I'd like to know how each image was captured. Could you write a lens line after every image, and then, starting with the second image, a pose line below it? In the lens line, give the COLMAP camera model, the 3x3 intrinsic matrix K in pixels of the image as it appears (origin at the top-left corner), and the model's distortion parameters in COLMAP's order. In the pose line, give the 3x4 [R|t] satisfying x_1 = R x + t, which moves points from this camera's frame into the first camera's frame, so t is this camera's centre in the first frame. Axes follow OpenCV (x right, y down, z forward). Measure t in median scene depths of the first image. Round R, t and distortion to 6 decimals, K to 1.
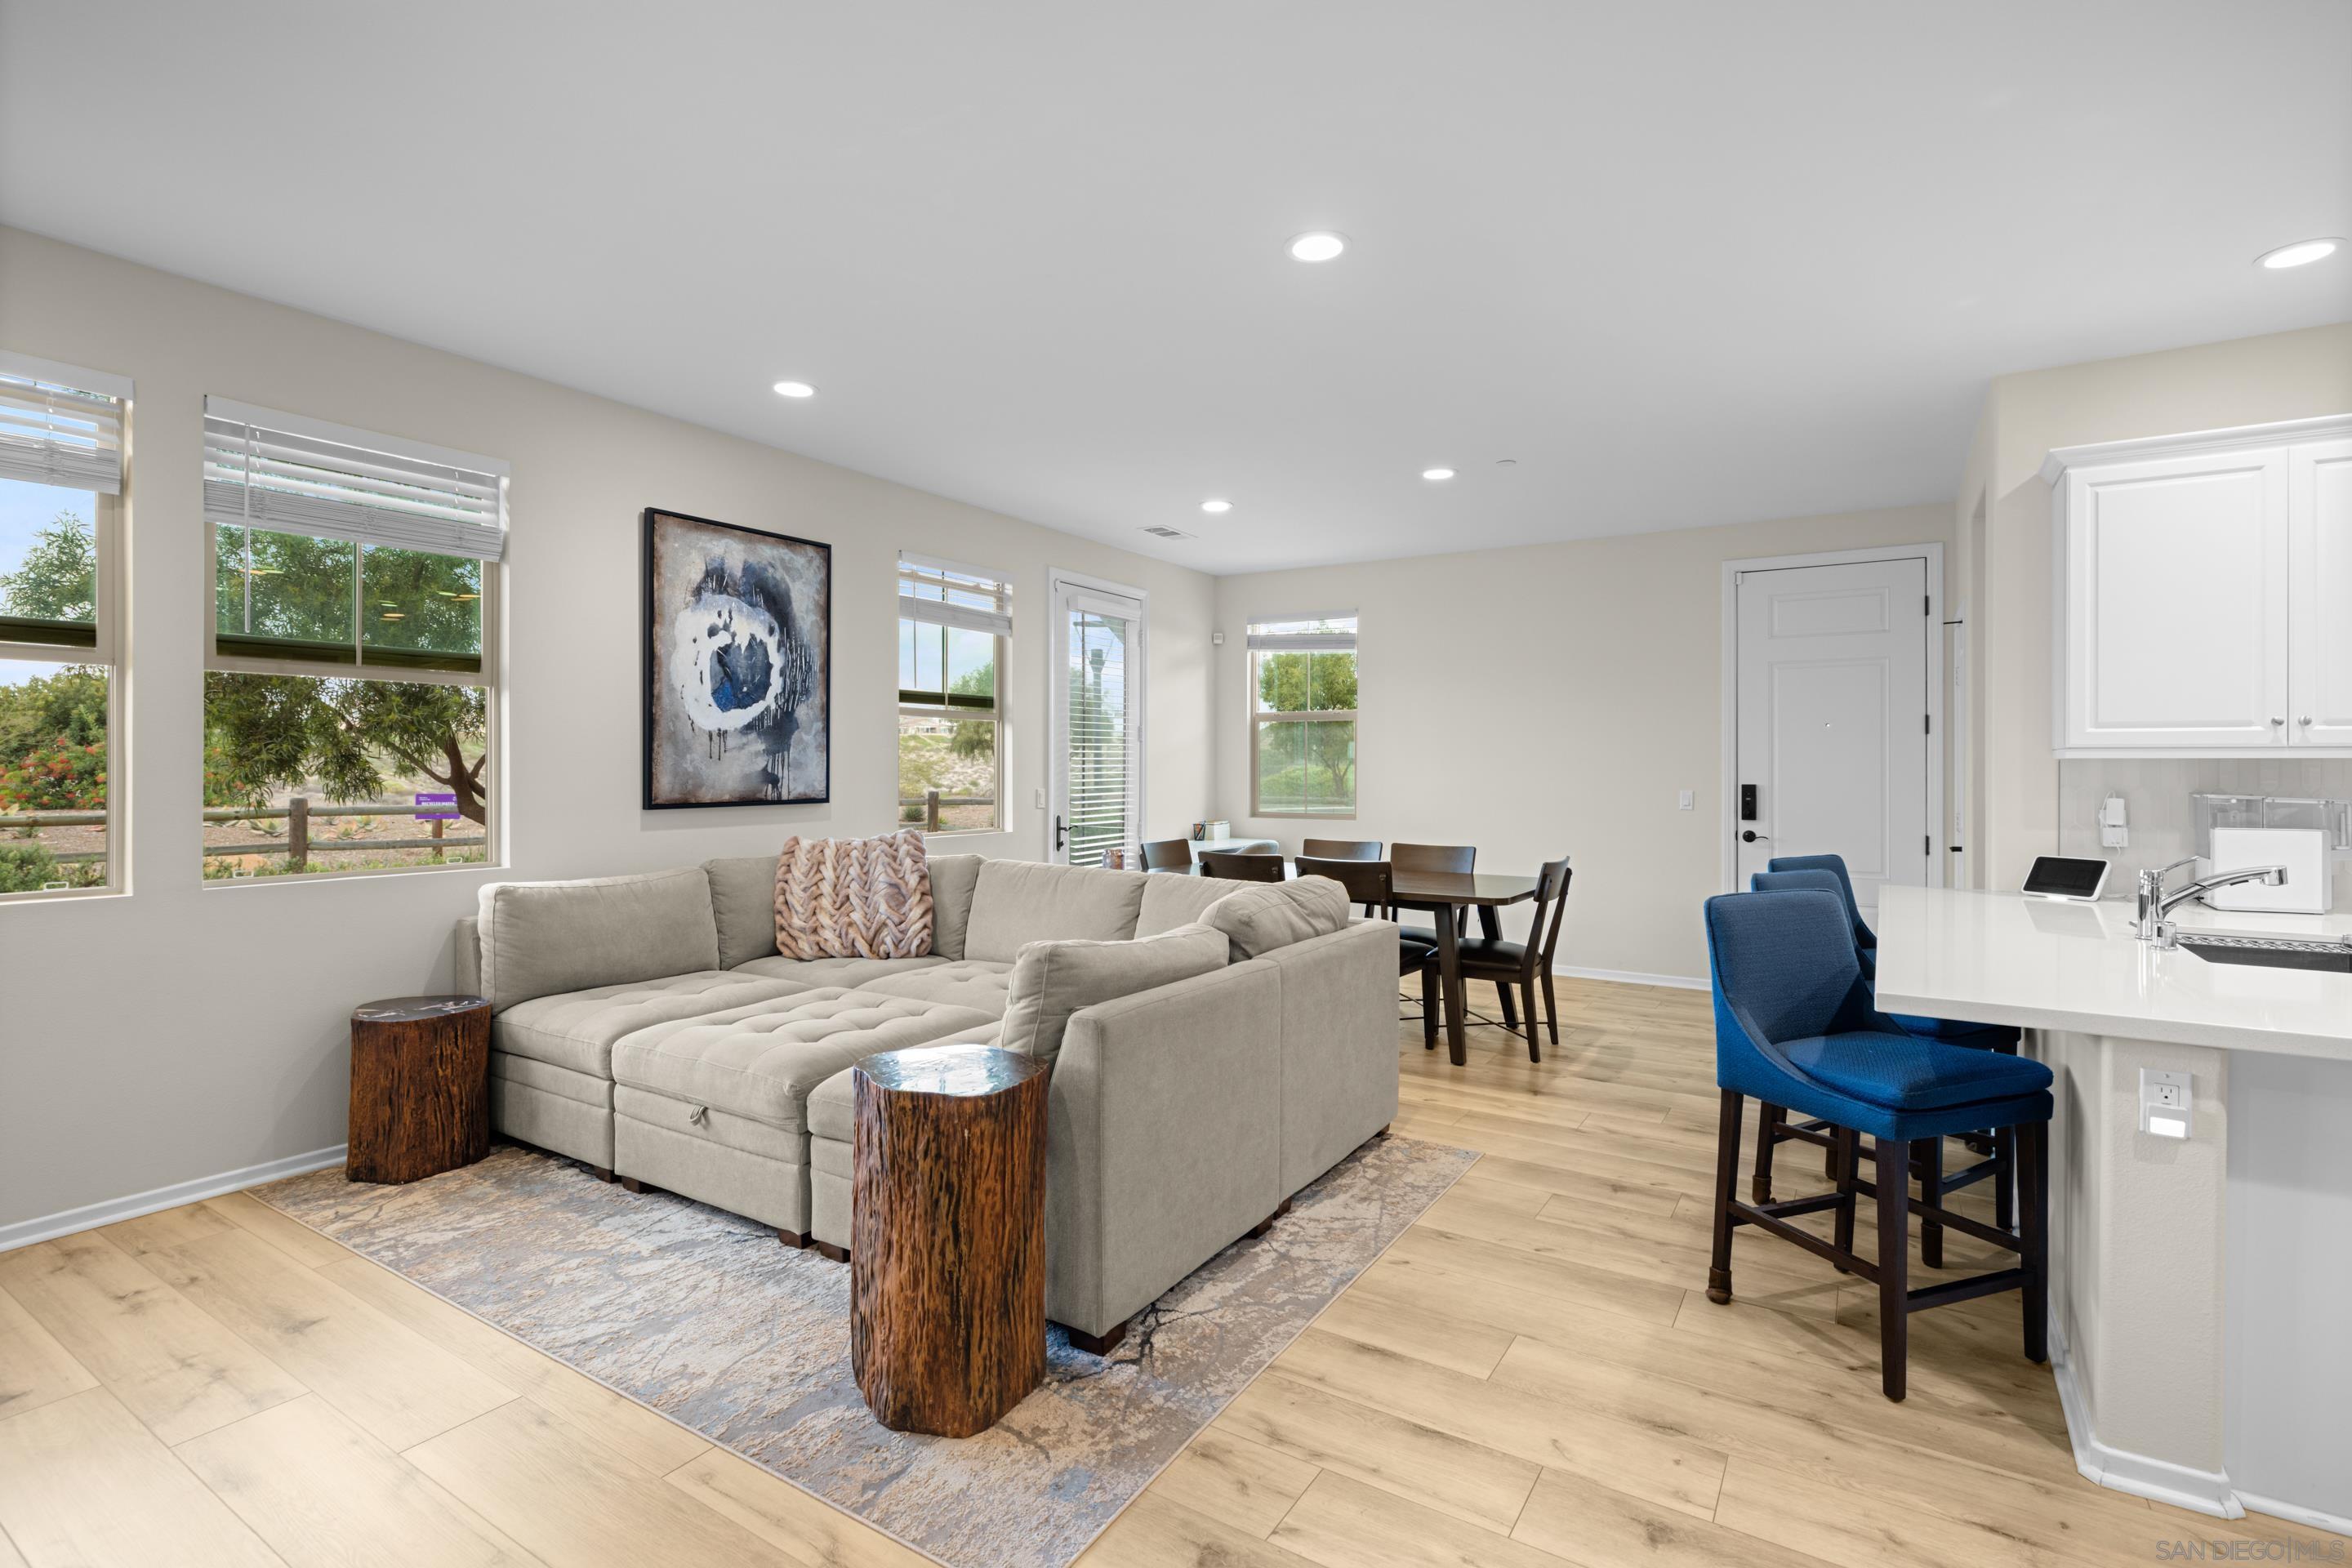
lens RADIAL K [[1099.8, 0, 1178.4], [0, 1099.8, 765.3], [0, 0, 1]] dist [-0.003152, -0.000605]
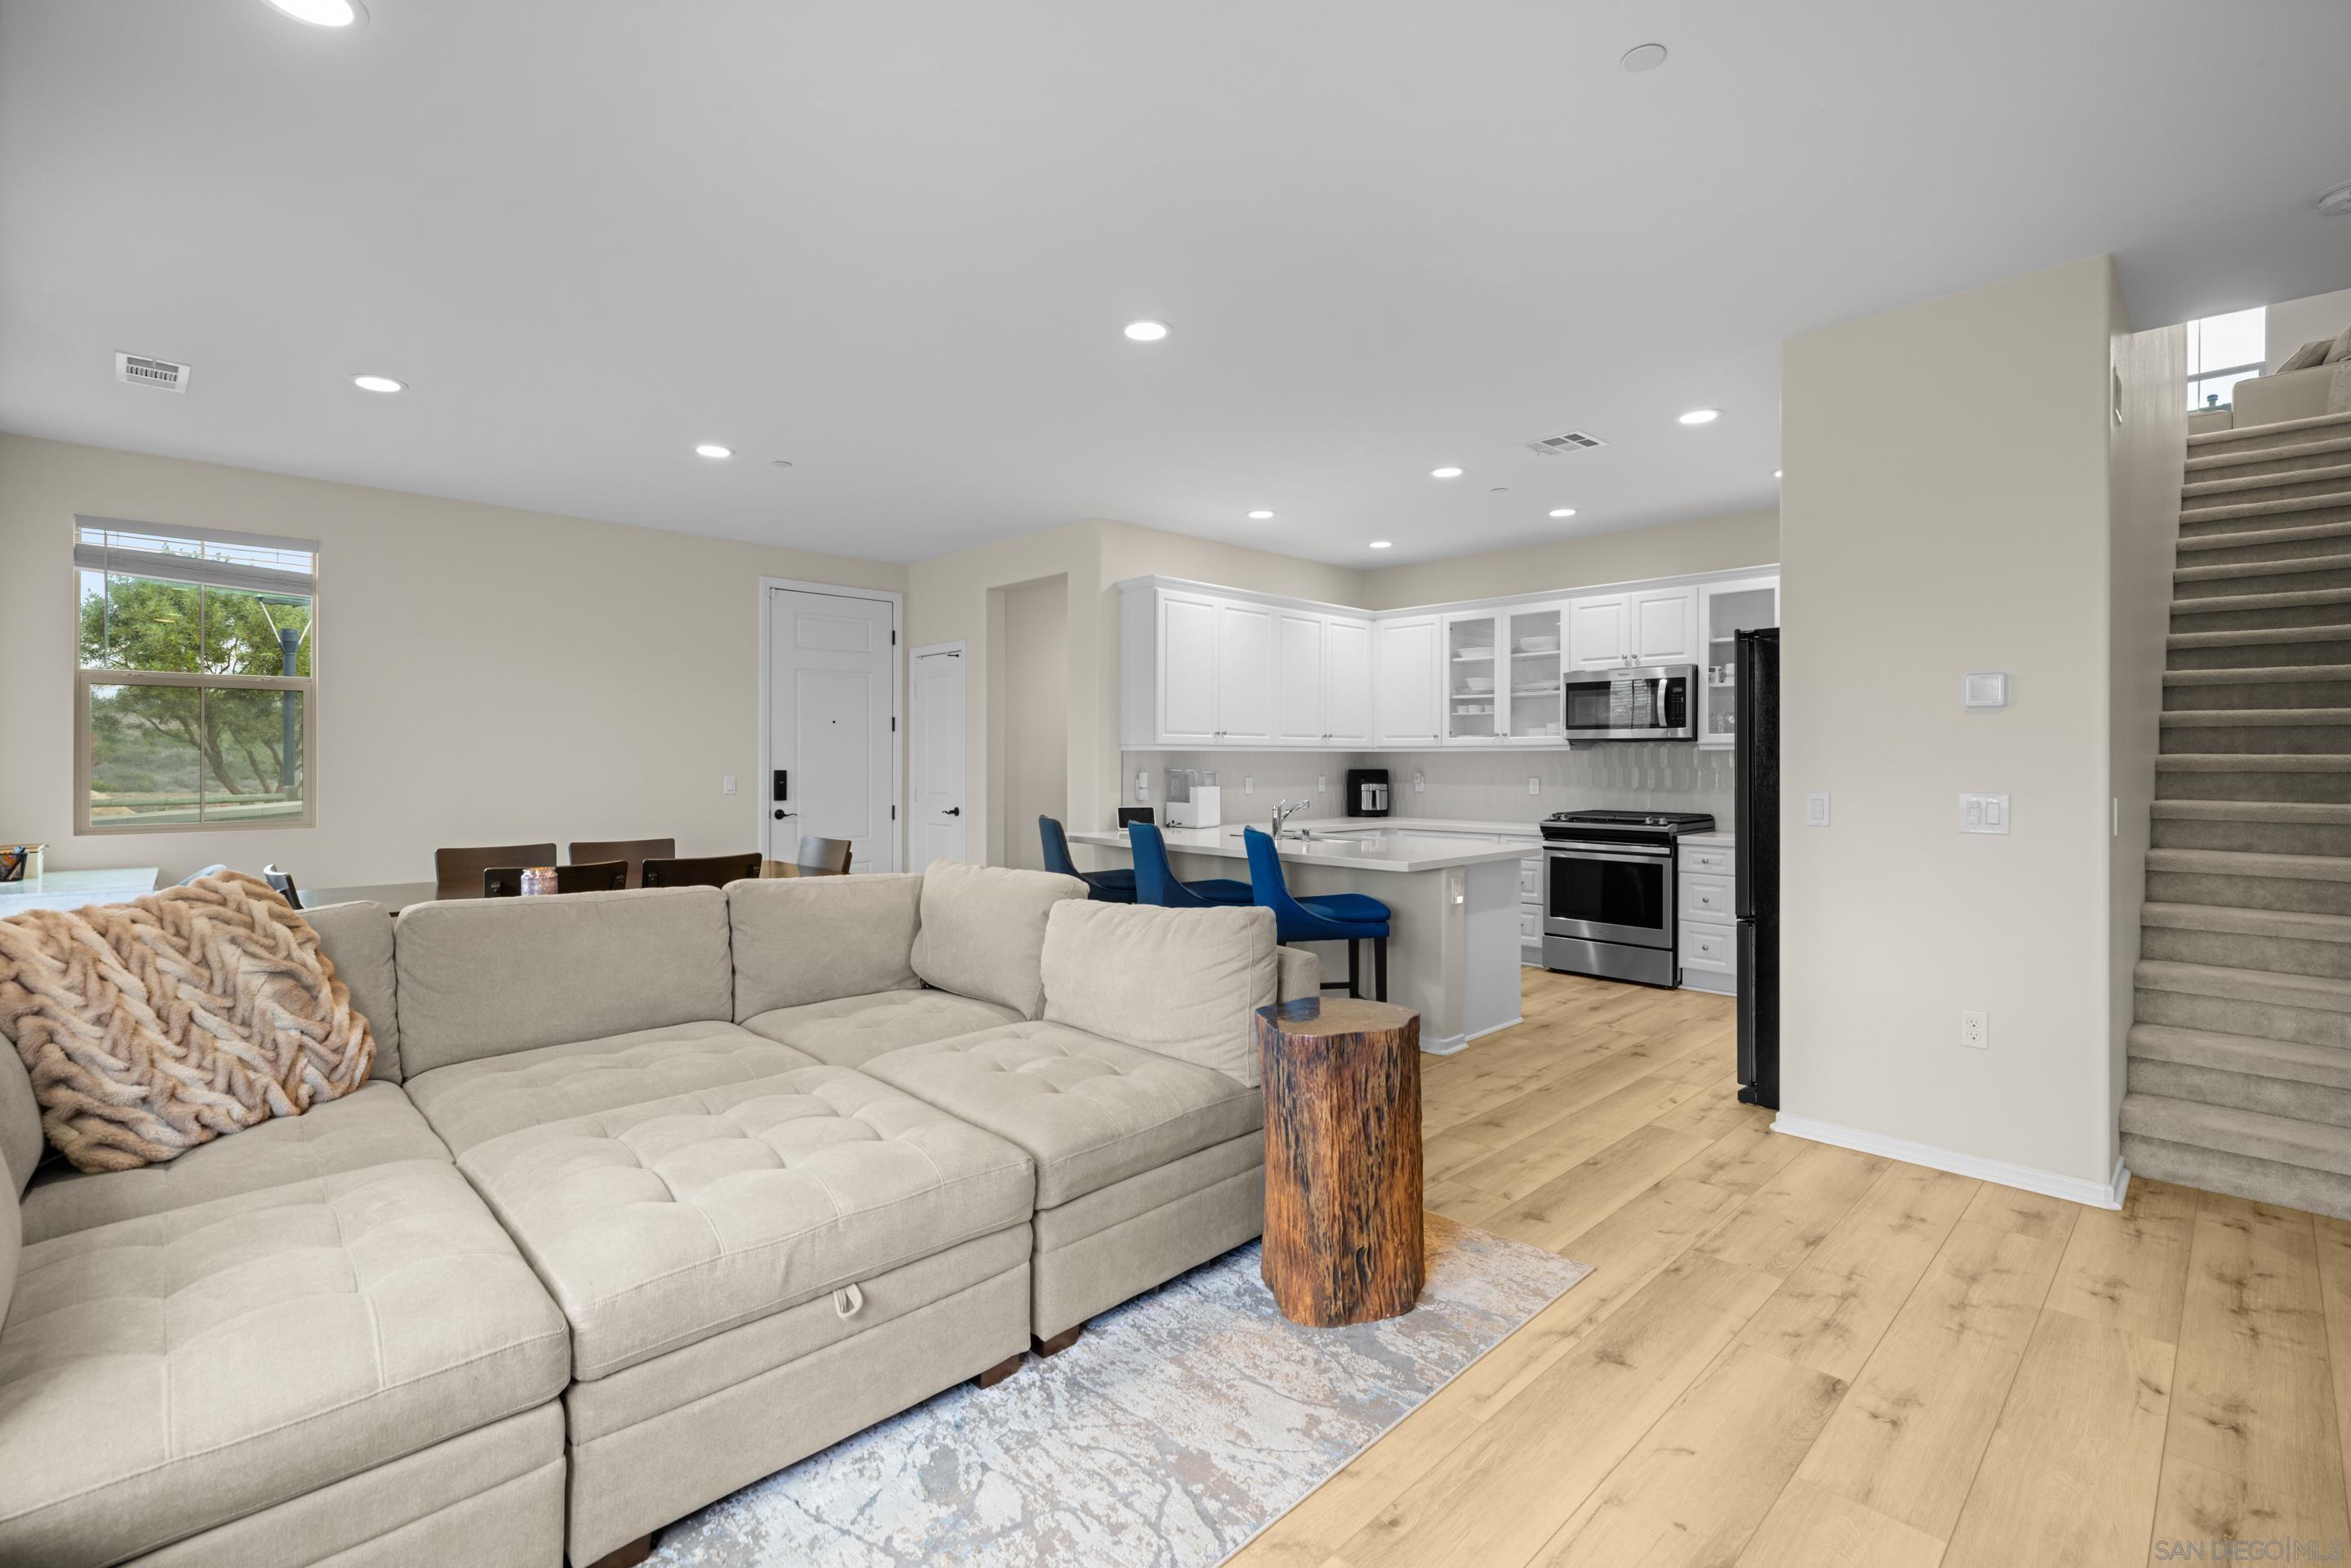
lens RADIAL K [[1052.8, 0, 1174.0], [0, 1052.8, 759.9], [0, 0, 1]] dist [0.004497, -0.000137]
pose [[0.228228, -0.003544, 0.973601, -0.658392], [-0.000639, 0.999993, 0.003790, 0.002540], [-0.973608, -0.001487, 0.228224, 0.456491]]
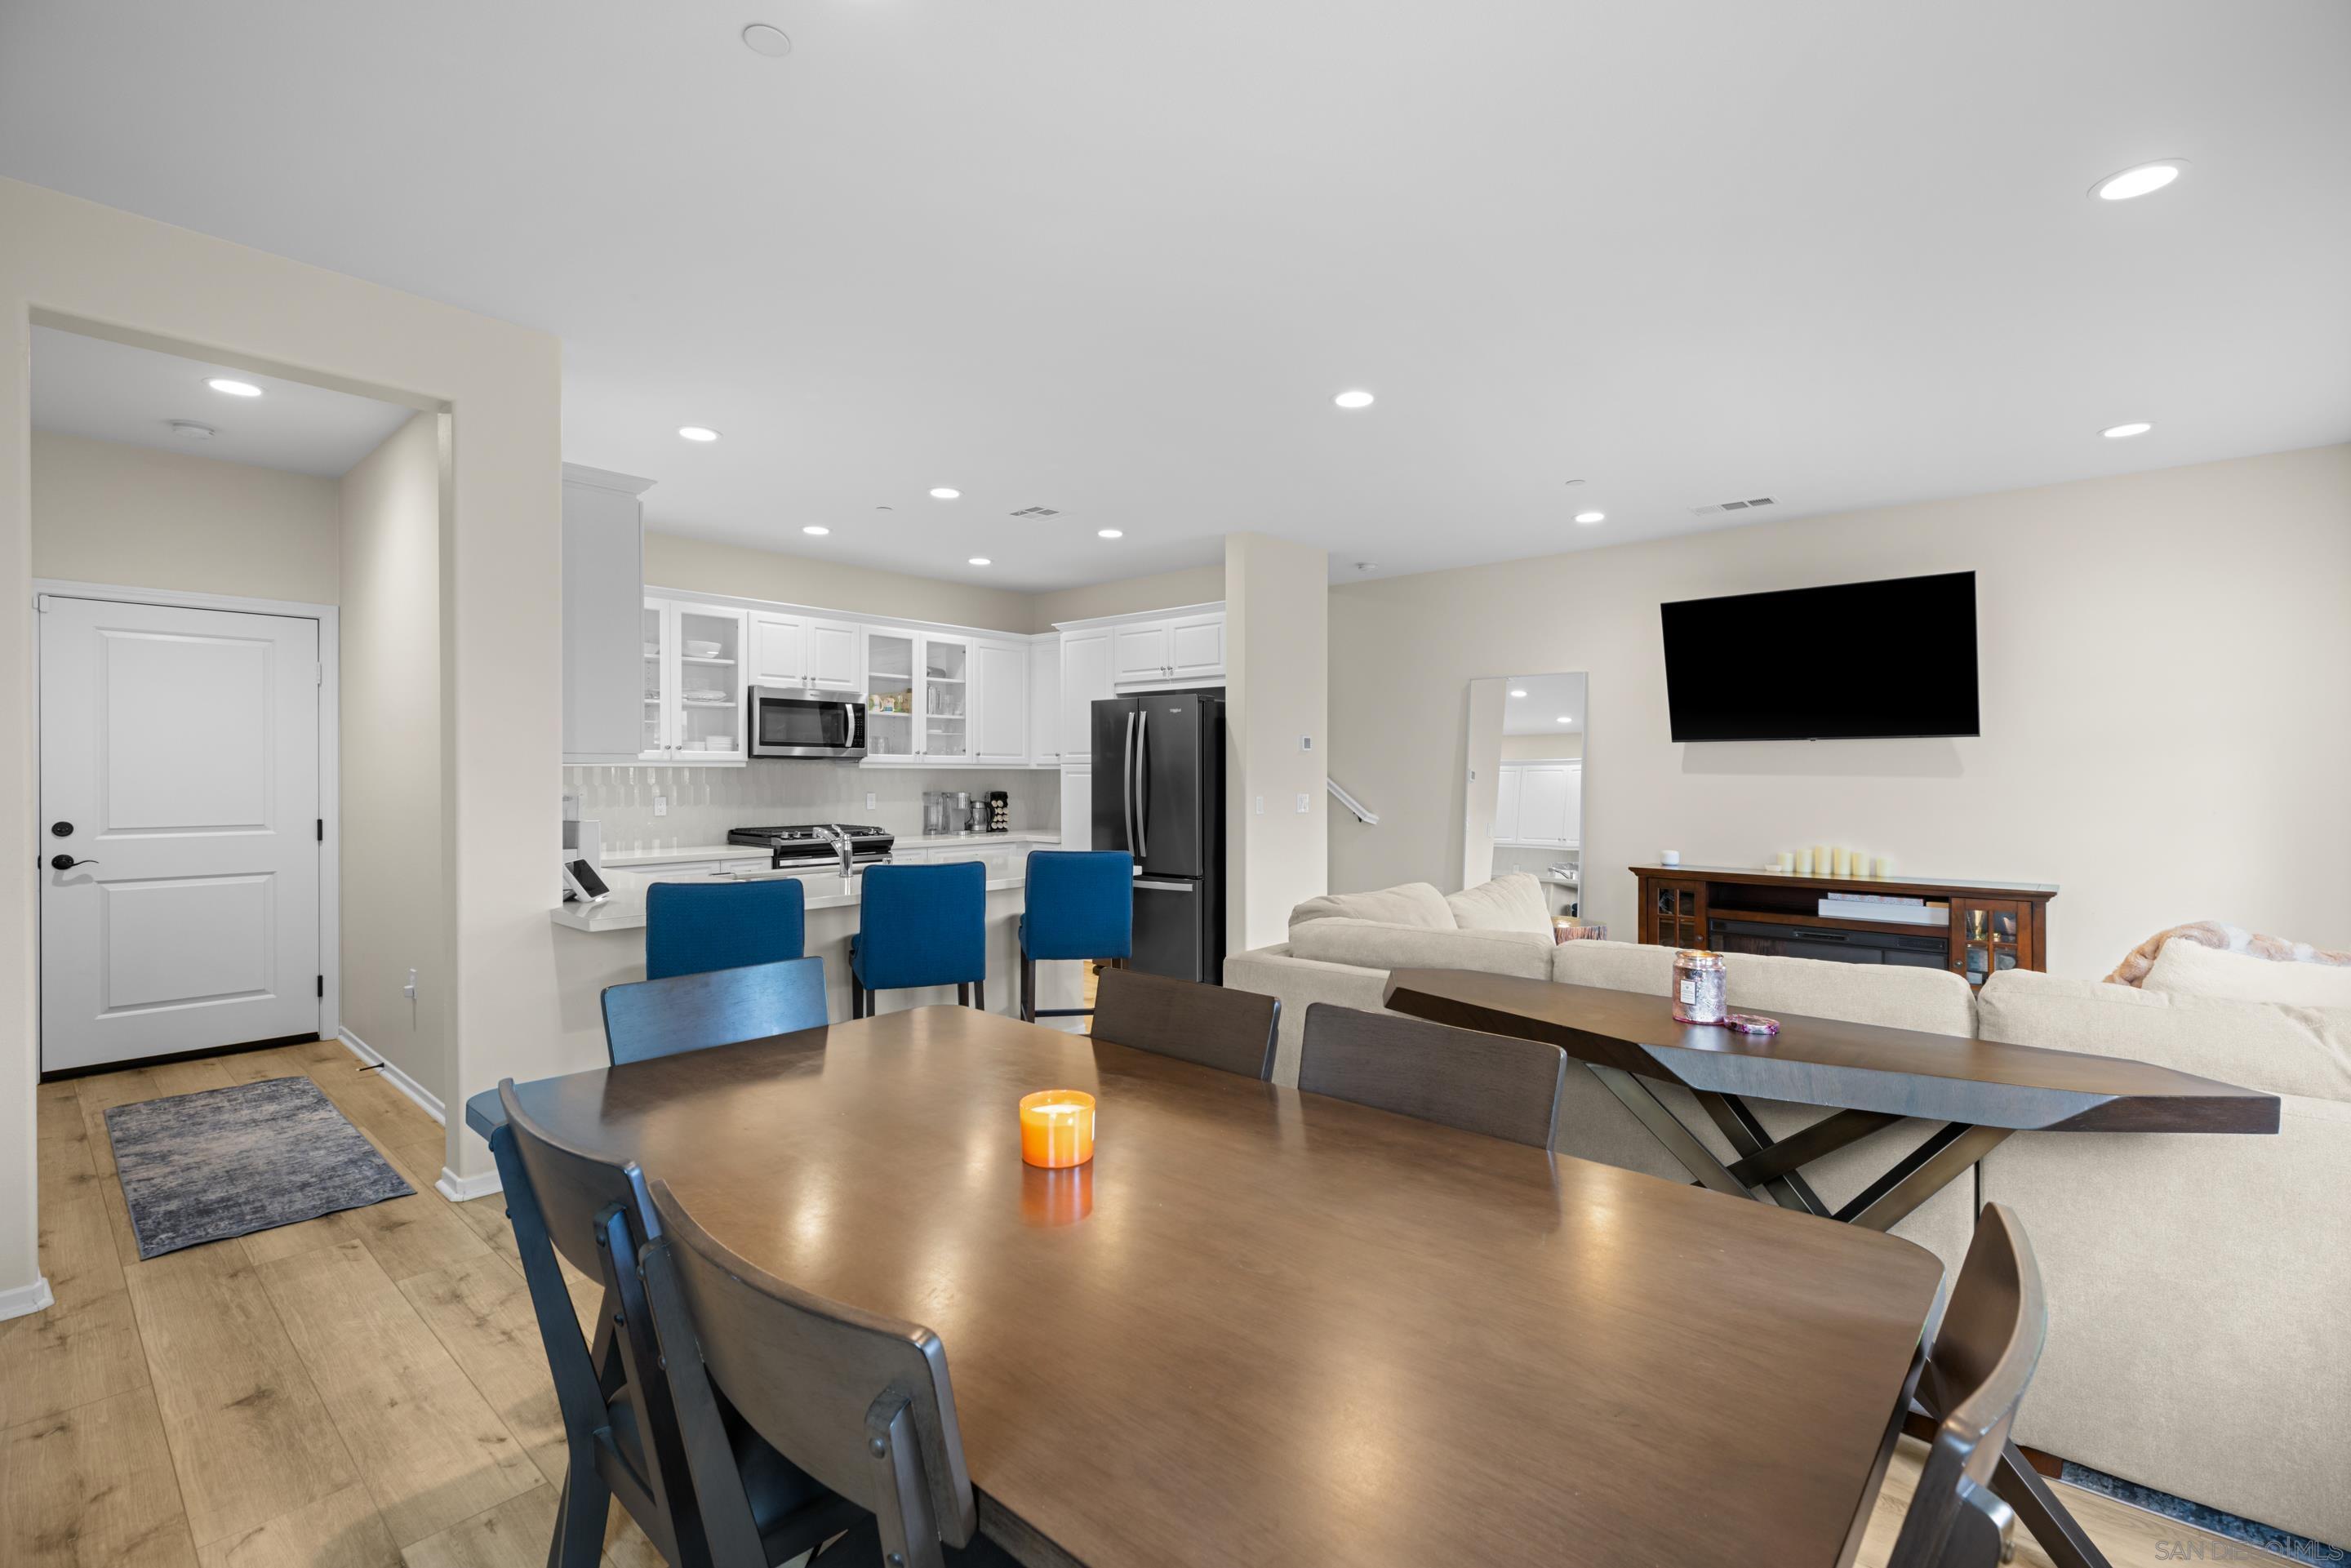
lens RADIAL K [[1052.8, 0, 1167.0], [0, 1052.8, 794.6], [0, 0, 1]] dist [0.004497, -0.000137]
pose [[-0.986704, -0.007411, 0.162359, 0.097301], [-0.004285, 0.999799, 0.019593, 0.001306], [-0.162472, 0.018637, -0.986537, 1.535279]]
